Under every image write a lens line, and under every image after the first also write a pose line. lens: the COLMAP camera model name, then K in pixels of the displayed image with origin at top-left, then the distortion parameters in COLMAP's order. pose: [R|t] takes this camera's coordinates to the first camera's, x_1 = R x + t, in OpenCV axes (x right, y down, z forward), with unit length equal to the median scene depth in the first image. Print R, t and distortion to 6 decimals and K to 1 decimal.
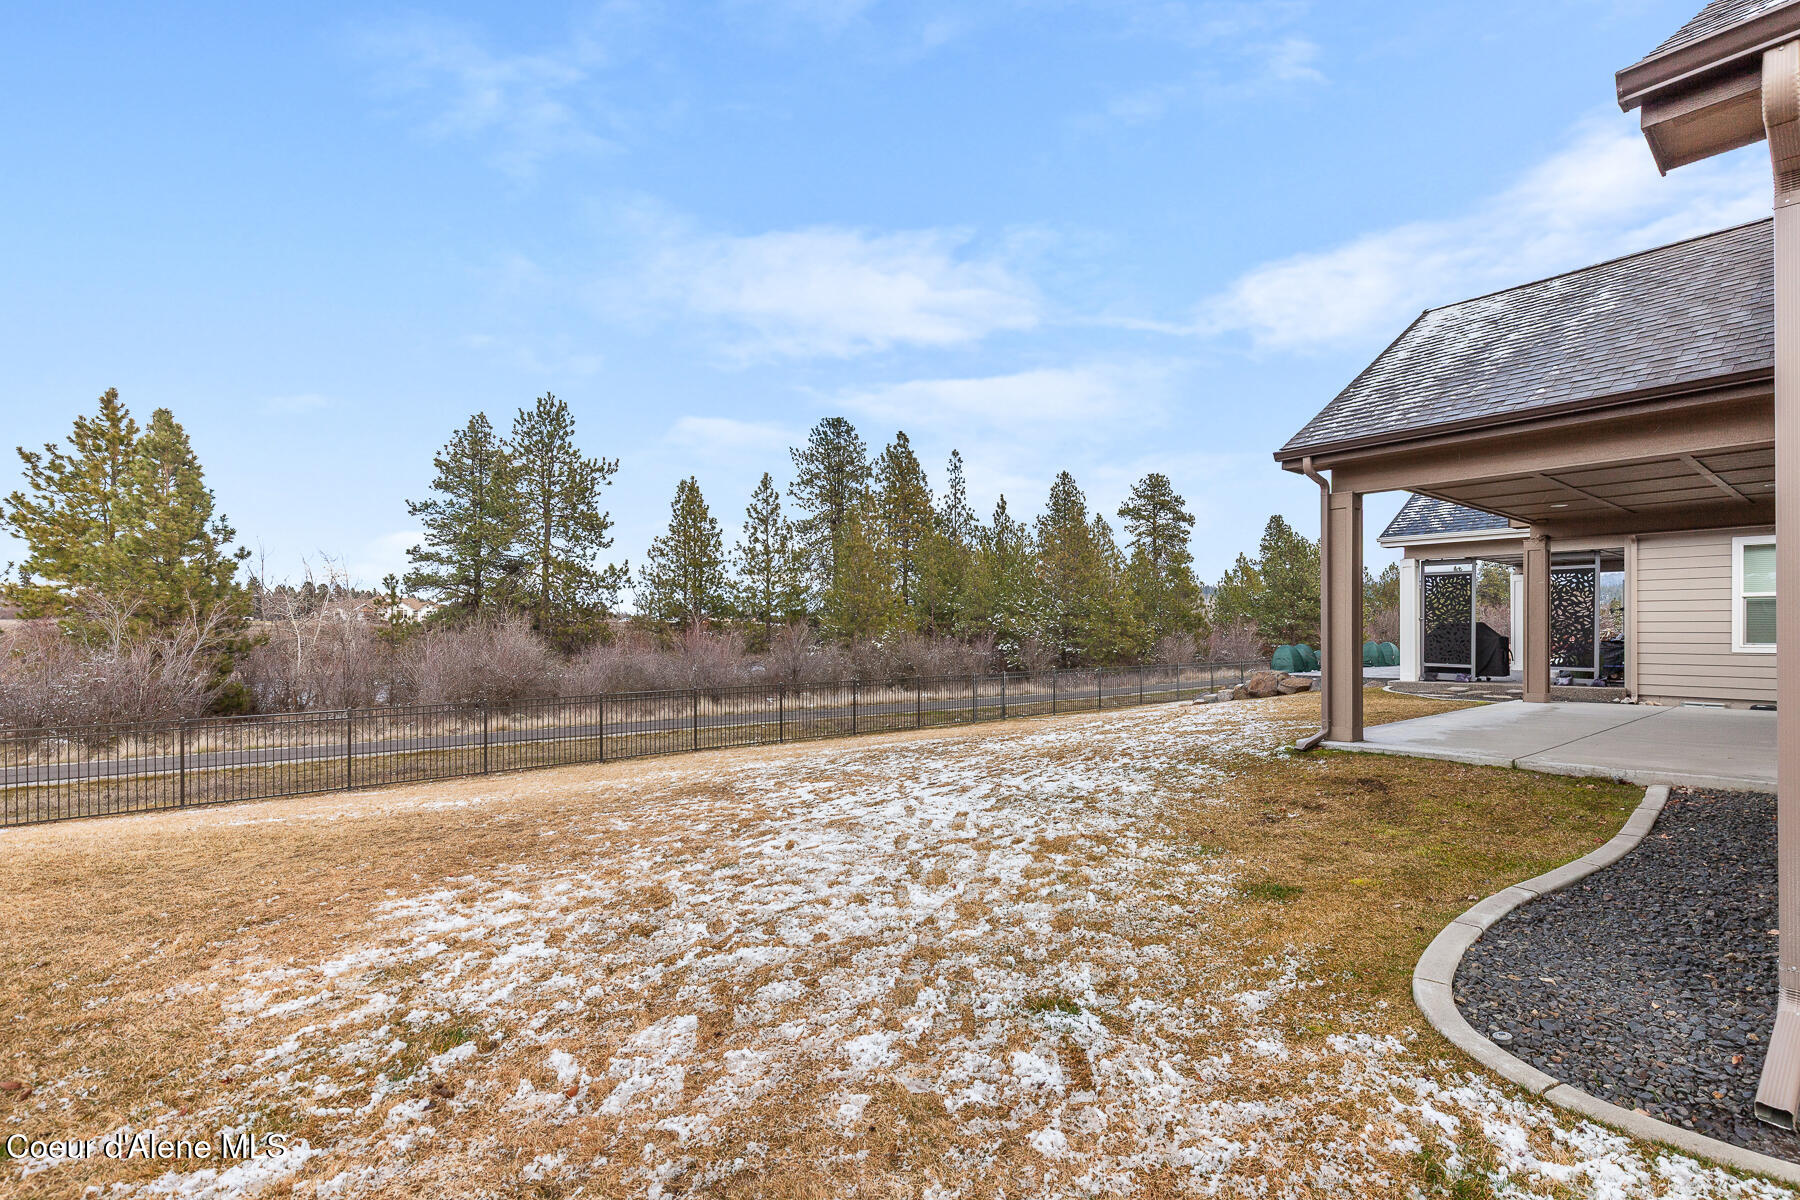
lens RADIAL K [[809.1, 0, 900.0], [0, 809.1, 600.0], [0, 0, 1]] dist [0.001681, 0.000208]
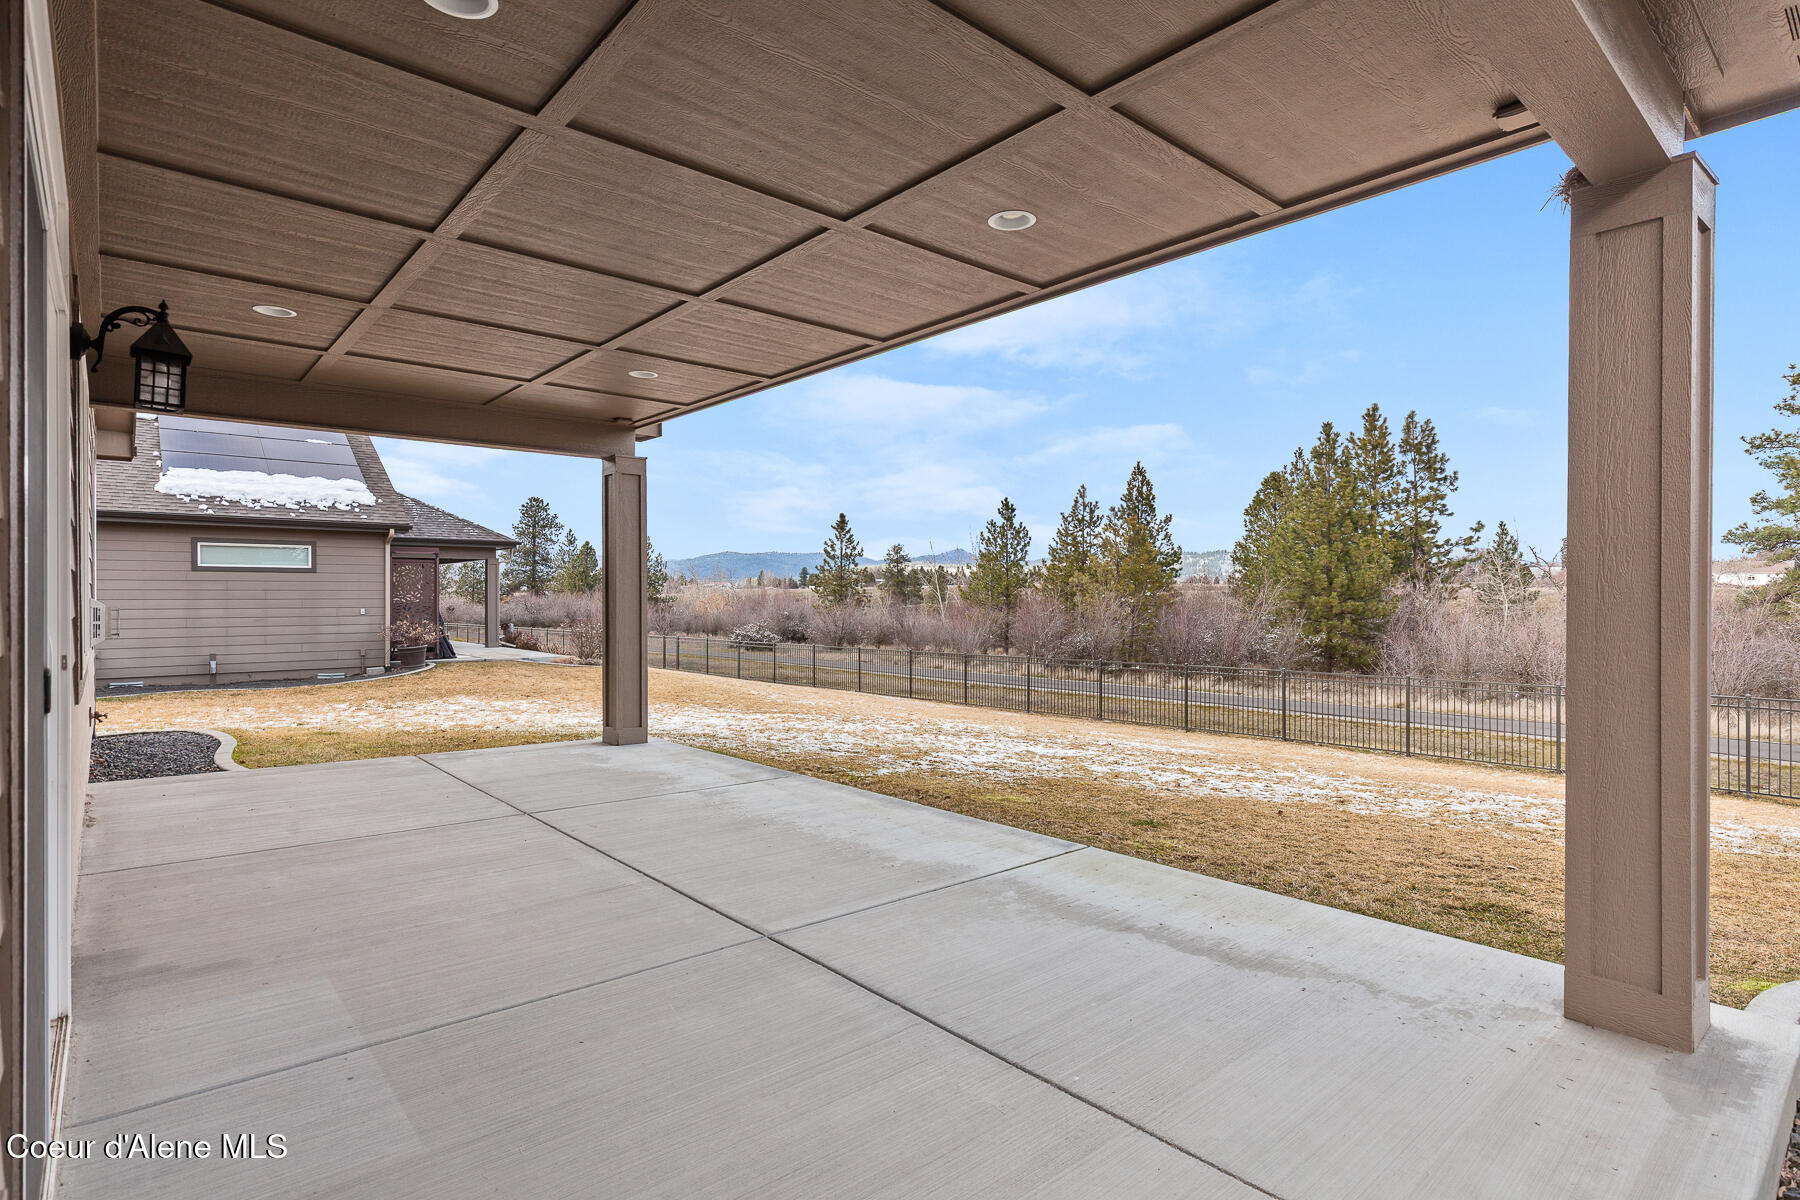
lens RADIAL K [[936.3, 0, 900.0], [0, 936.3, 600.0], [0, 0, 1]] dist [-0.003907, -0.001126]
pose [[0.054403, 0.007452, -0.998491, 0.418589], [0.037174, 0.999264, 0.009484, -0.005068], [0.997827, -0.037634, 0.054086, 0.204667]]
